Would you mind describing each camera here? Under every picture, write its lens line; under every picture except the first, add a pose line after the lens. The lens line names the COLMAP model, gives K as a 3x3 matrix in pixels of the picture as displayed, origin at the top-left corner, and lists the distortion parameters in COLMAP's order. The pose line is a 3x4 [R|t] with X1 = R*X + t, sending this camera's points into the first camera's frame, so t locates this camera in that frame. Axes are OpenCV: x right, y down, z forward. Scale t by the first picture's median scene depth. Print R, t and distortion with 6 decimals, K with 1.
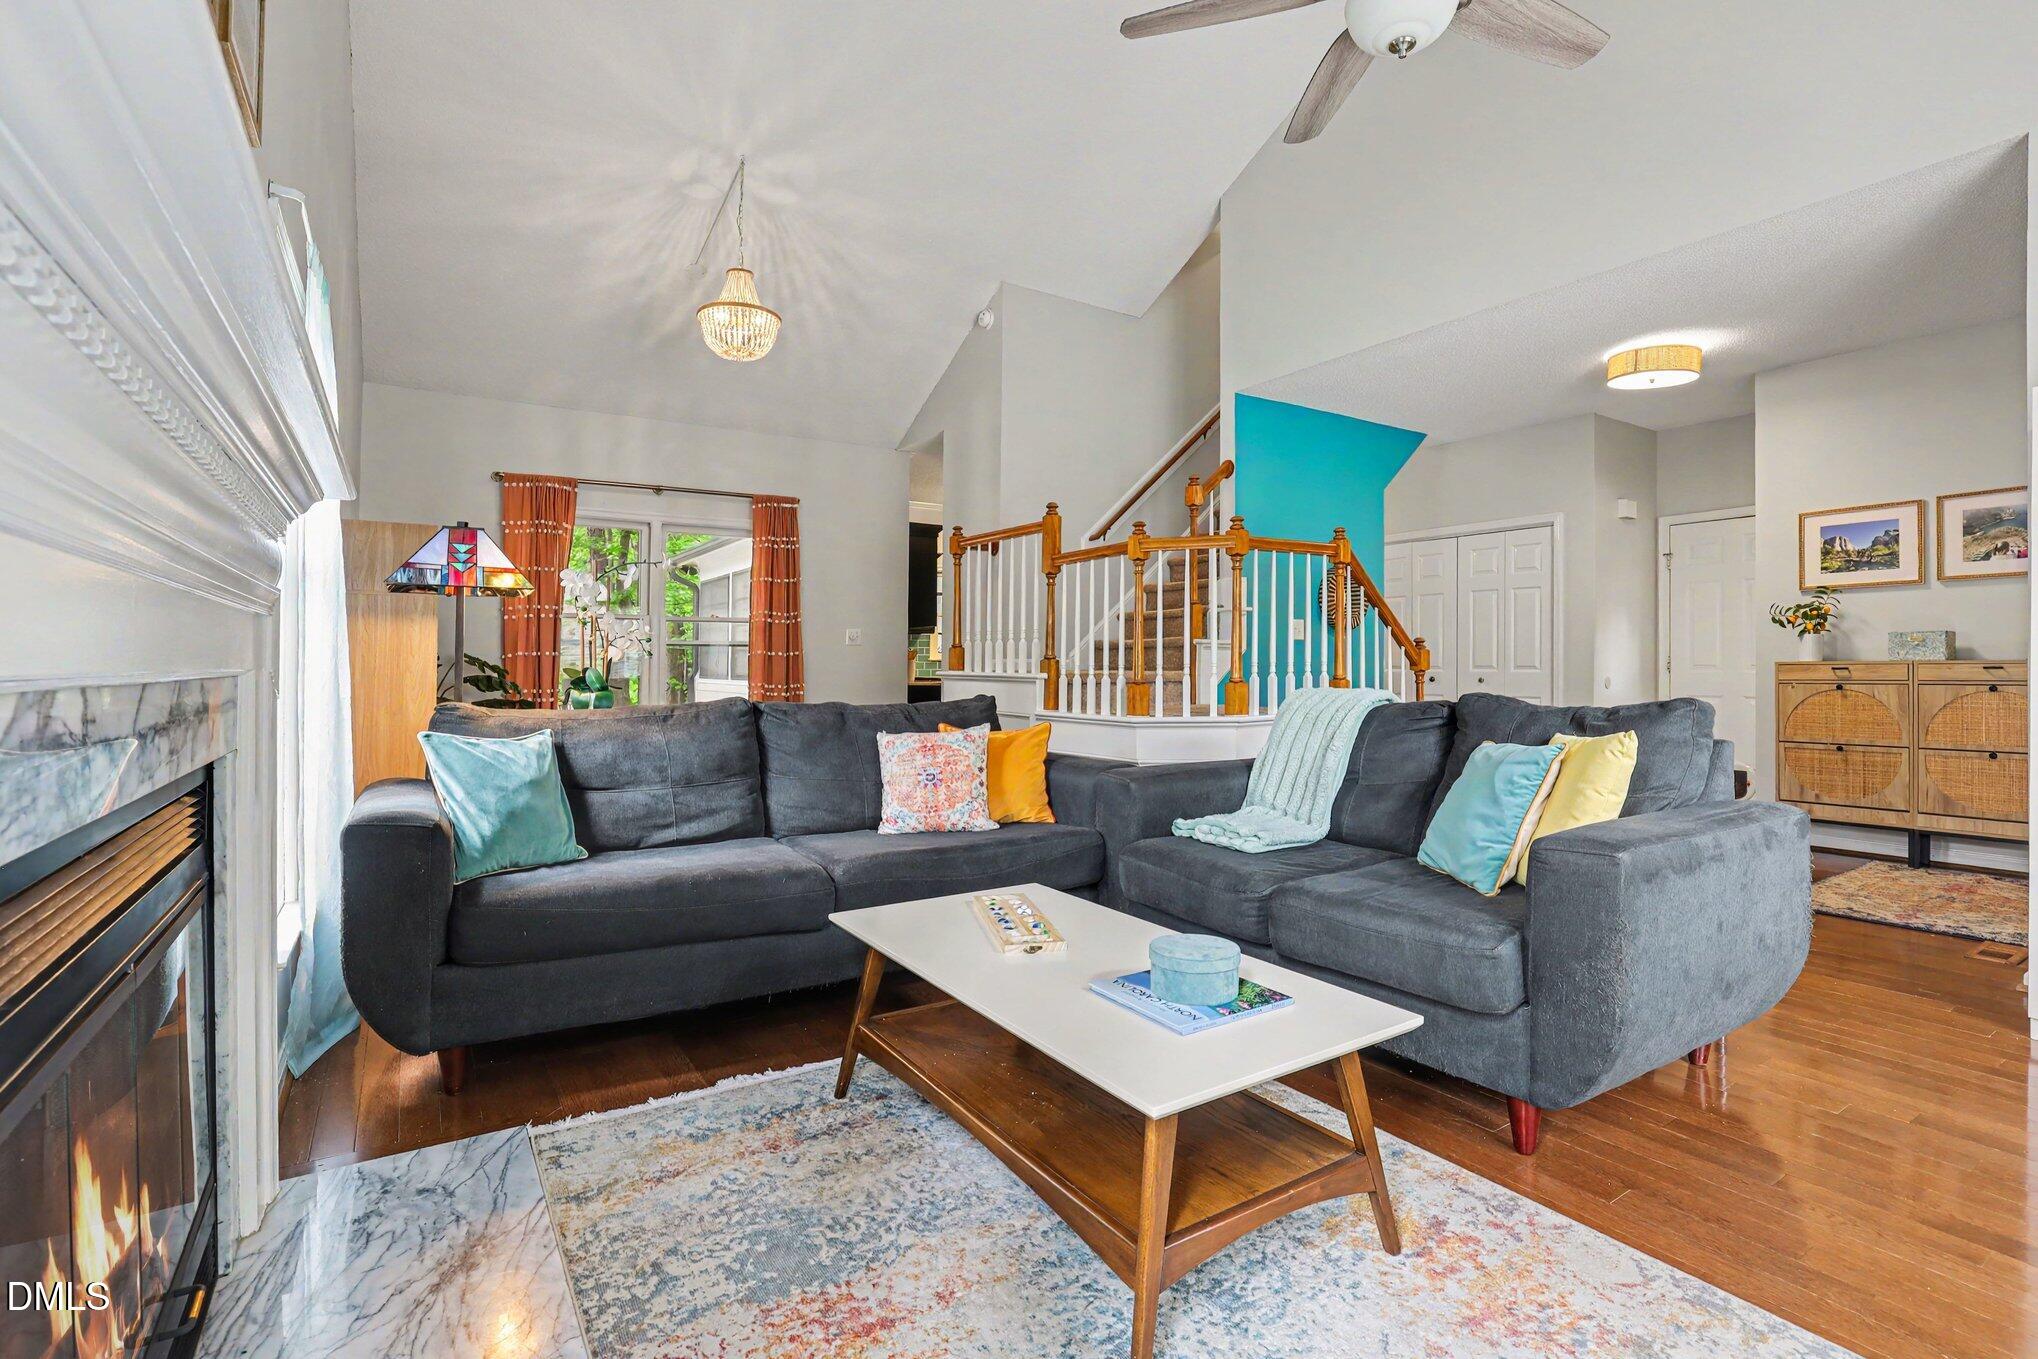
lens RADIAL K [[941.1, 0, 1053.2], [0, 941.1, 652.1], [0, 0, 1]] dist [-0.021699, -0.001167]
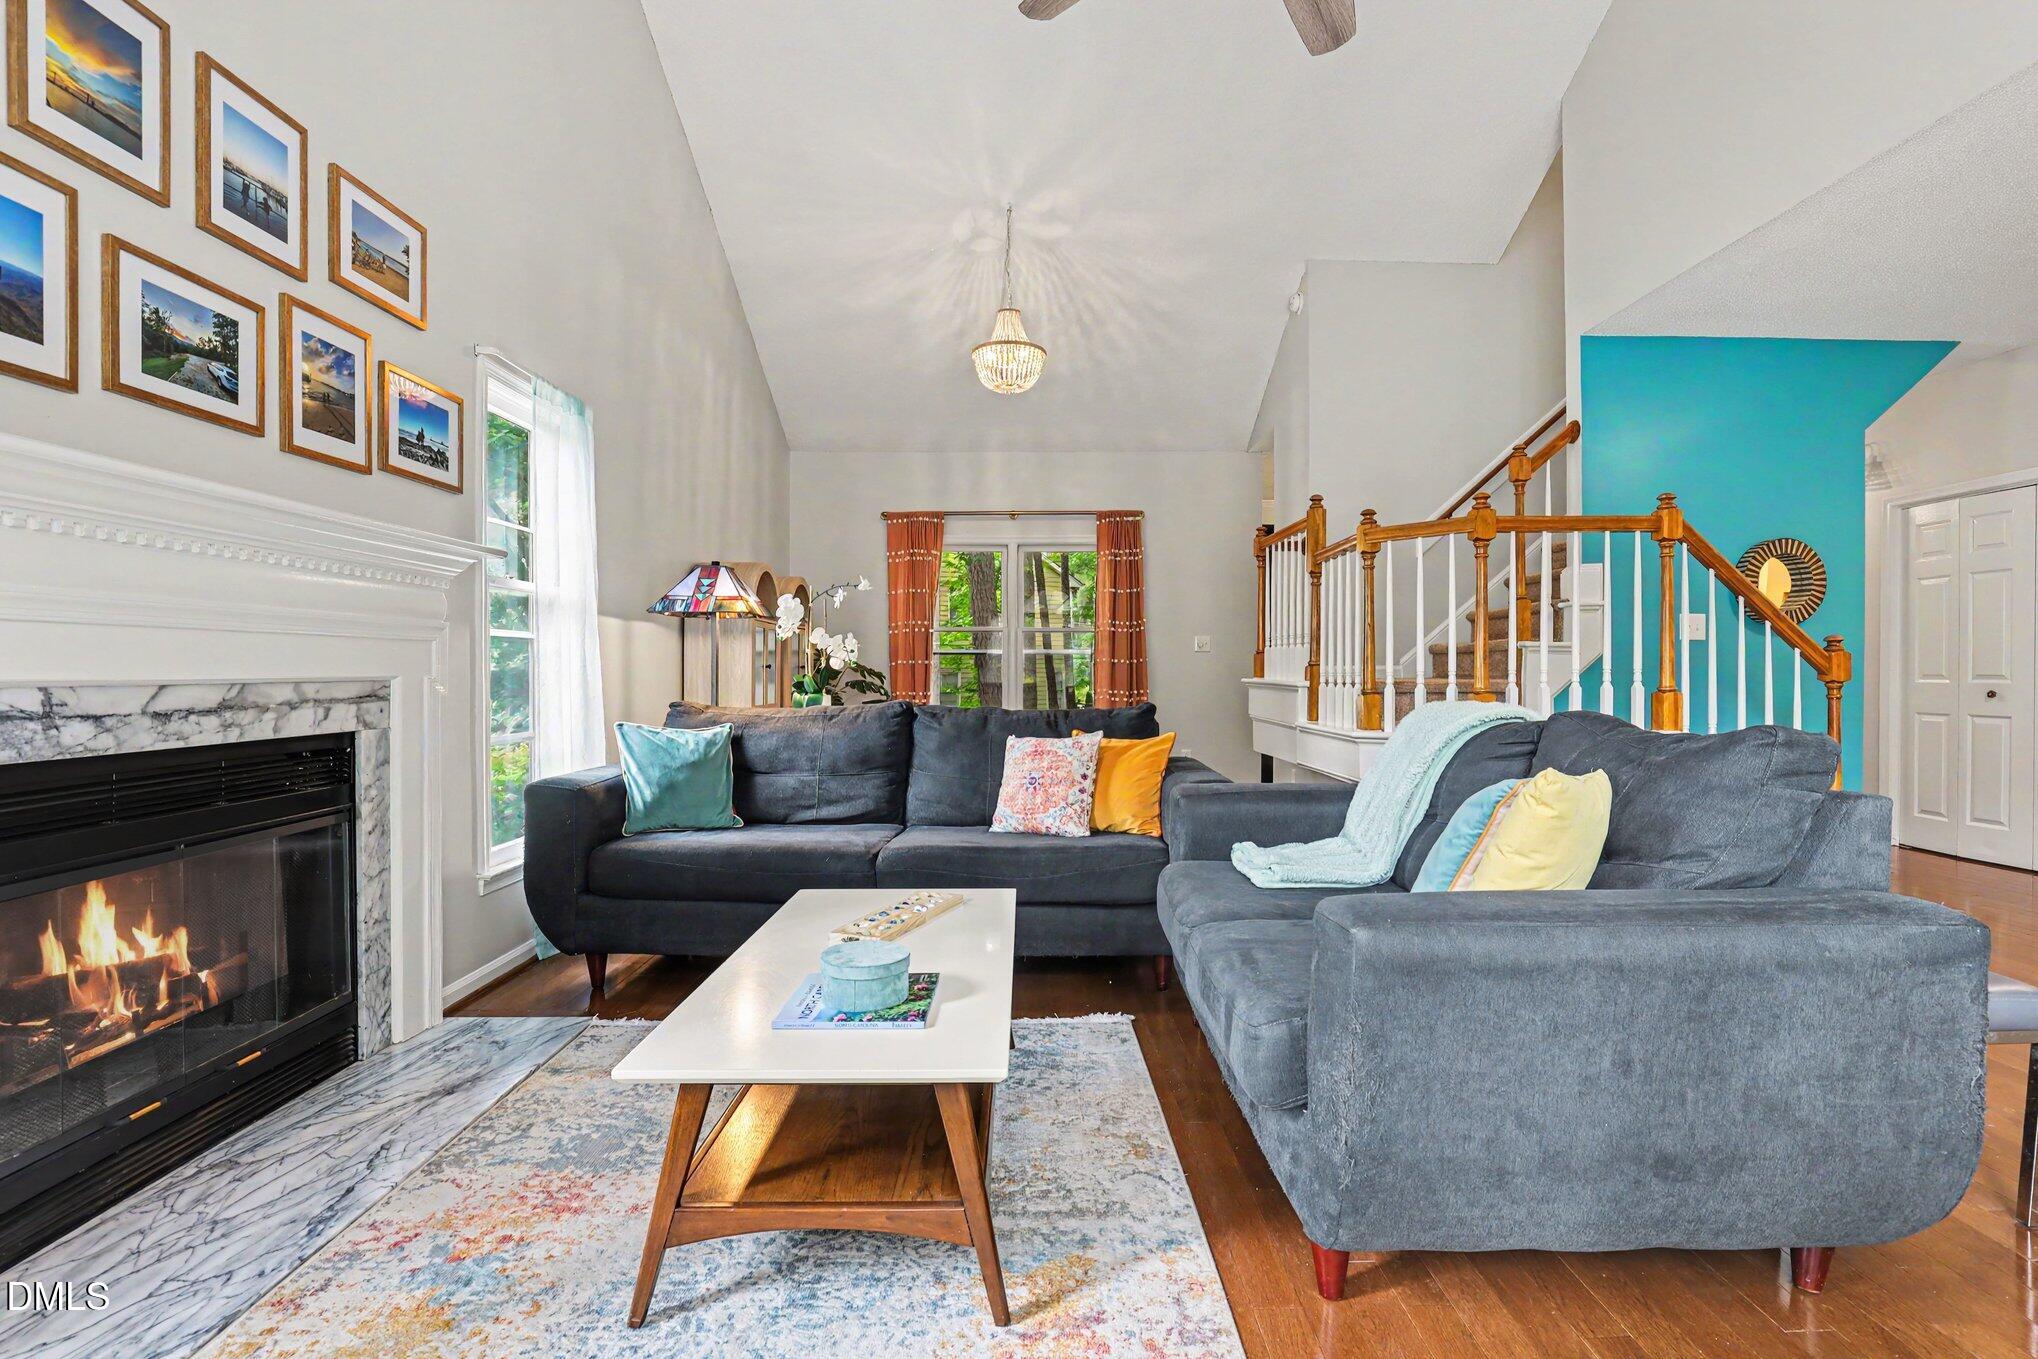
lens RADIAL K [[941.1, 0, 1022.8], [0, 941.1, 671.2], [0, 0, 1]] dist [-0.021699, -0.001167]
pose [[0.848497, 0.000604, -0.529199, 0.296039], [0.006499, 0.999912, 0.011562, 0.000528], [0.529160, -0.013250, 0.848419, 0.086144]]
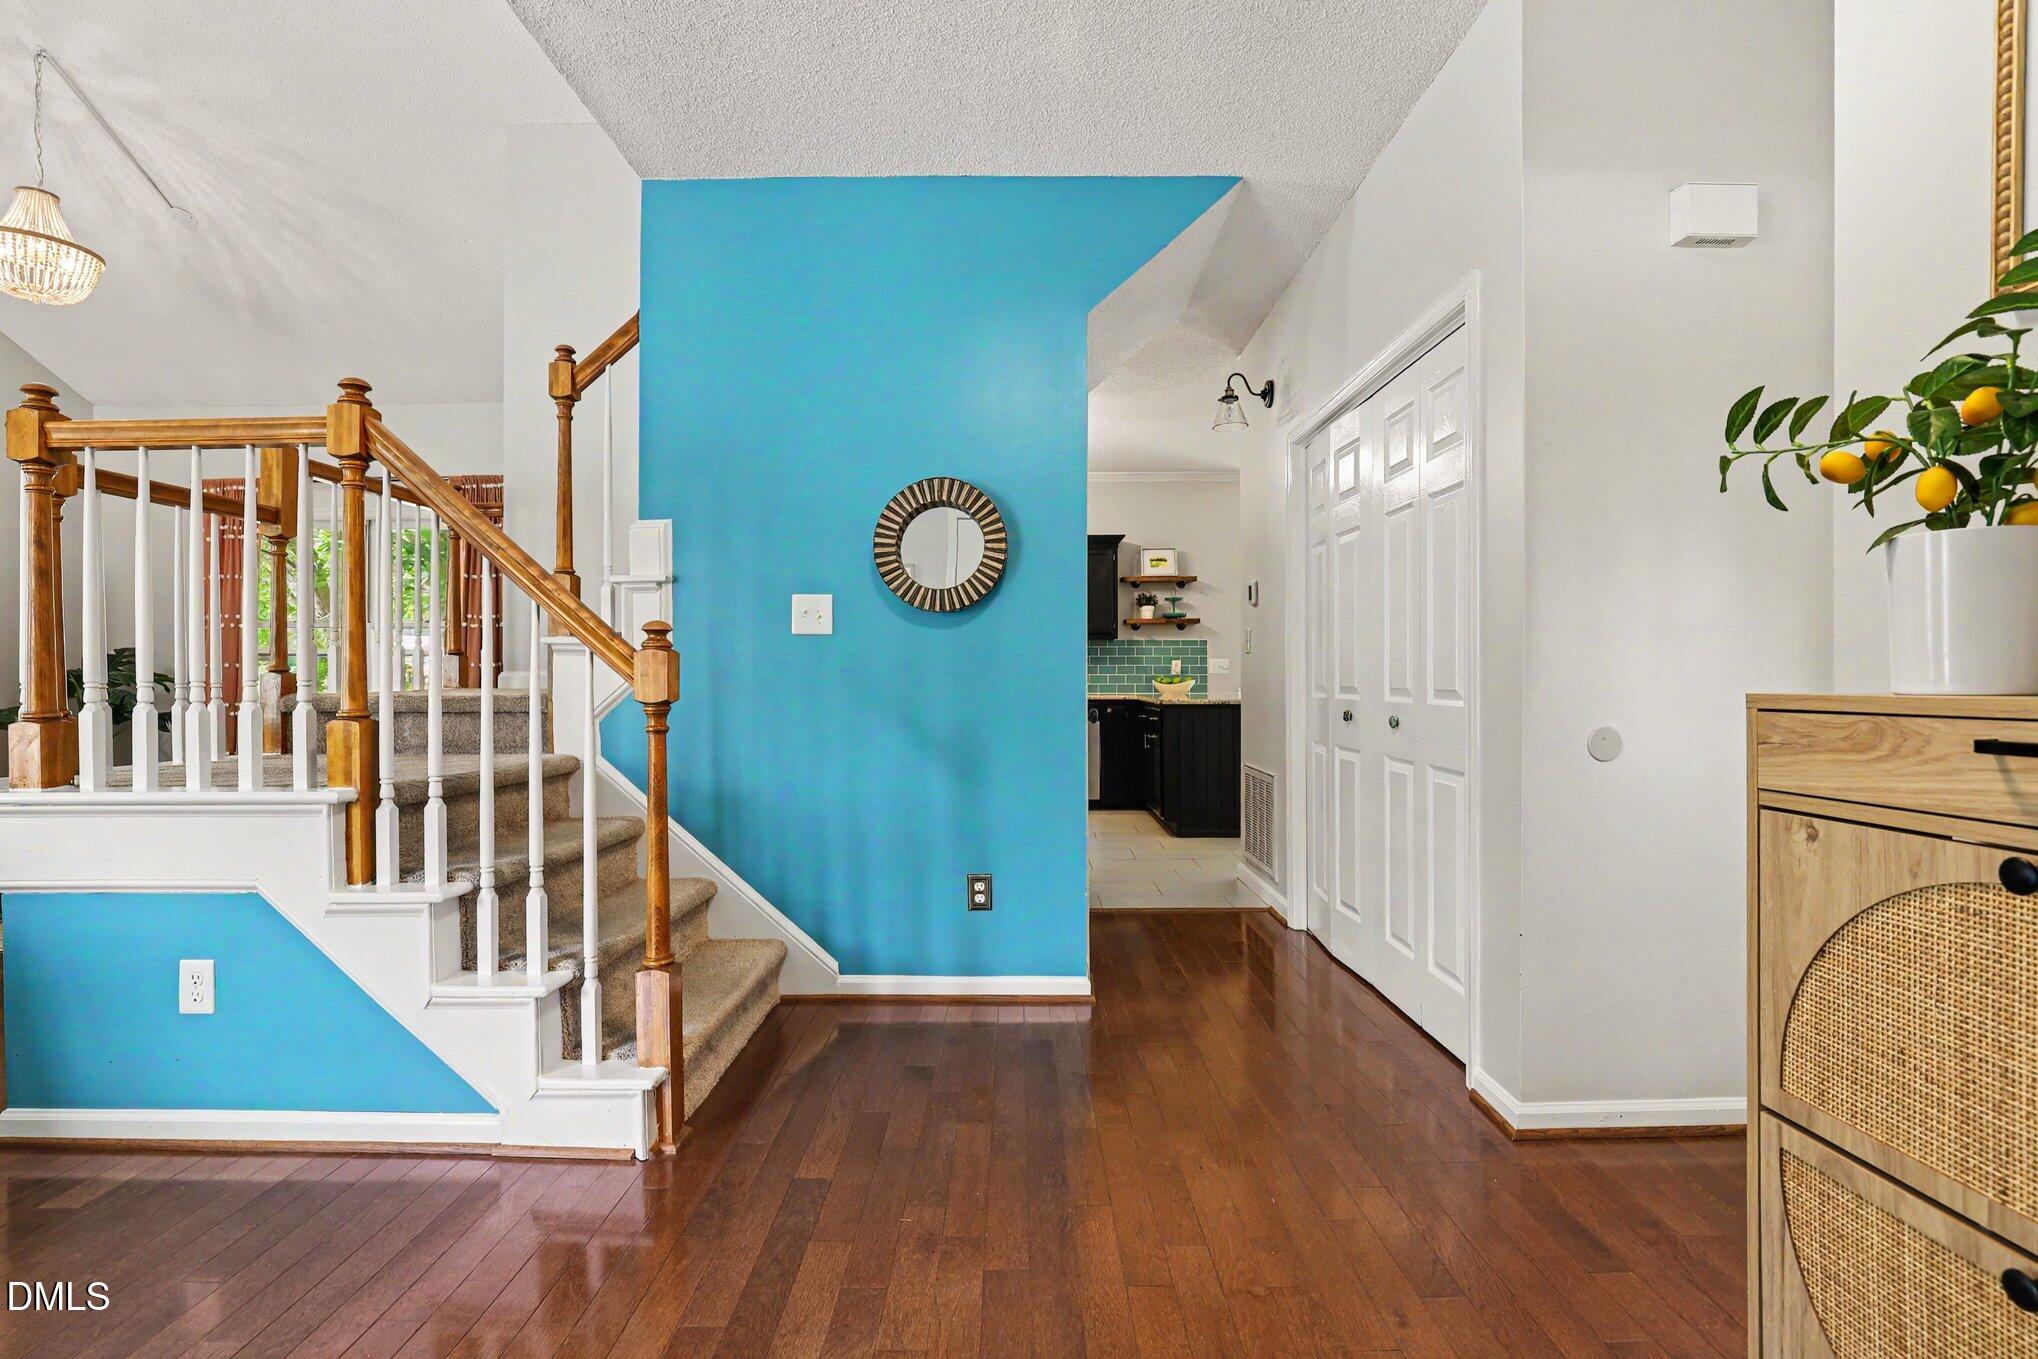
lens RADIAL K [[941.1, 0, 1020.6], [0, 941.1, 669.9], [0, 0, 1]] dist [-0.021699, -0.001167]
pose [[0.849726, -0.000647, -0.527225, 0.892539], [0.004534, 0.999971, 0.006080, 0.004251], [0.527205, -0.007557, 0.849704, 0.896020]]
